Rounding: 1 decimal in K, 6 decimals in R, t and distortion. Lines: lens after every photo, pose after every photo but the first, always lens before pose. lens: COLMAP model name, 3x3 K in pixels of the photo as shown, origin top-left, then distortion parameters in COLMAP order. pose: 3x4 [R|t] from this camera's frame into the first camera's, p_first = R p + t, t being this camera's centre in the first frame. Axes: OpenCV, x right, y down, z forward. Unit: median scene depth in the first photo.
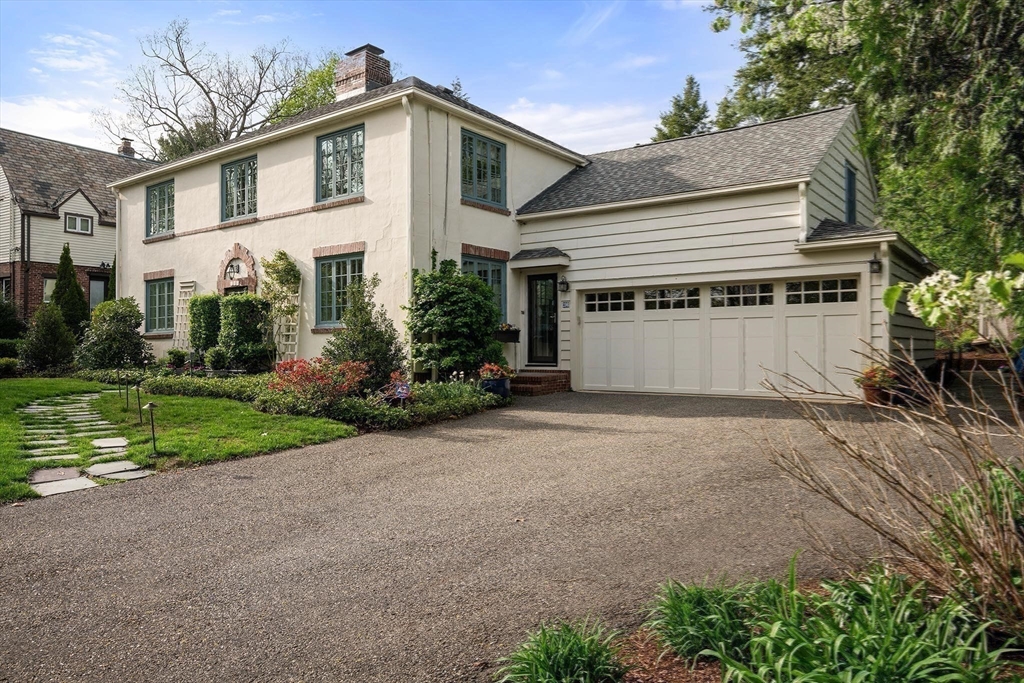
lens RADIAL K [[676.8, 0, 512.0], [0, 676.8, 332.9], [0, 0, 1]] dist [0.001446, 0.000436]
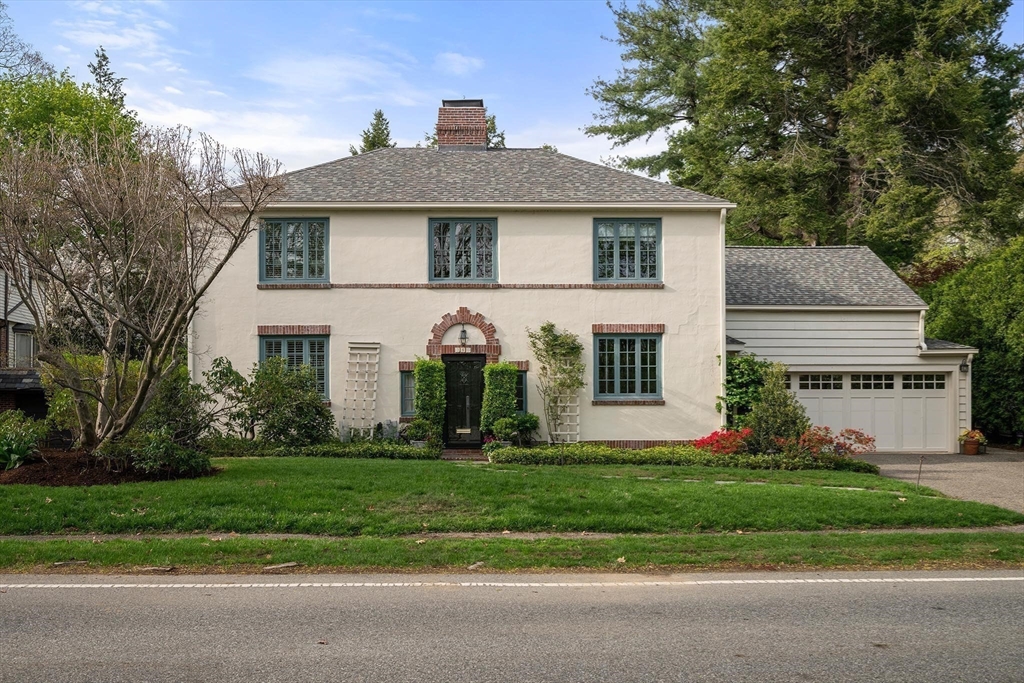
lens RADIAL K [[898.9, 0, 512.2], [0, 898.9, 346.6], [0, 0, 1]] dist [-0.001611, -0.001989]
pose [[0.780589, 0.049836, 0.623055, -1.284276], [-0.010615, 0.997730, -0.066505, 0.003863], [-0.624955, 0.045299, 0.779346, -0.003888]]
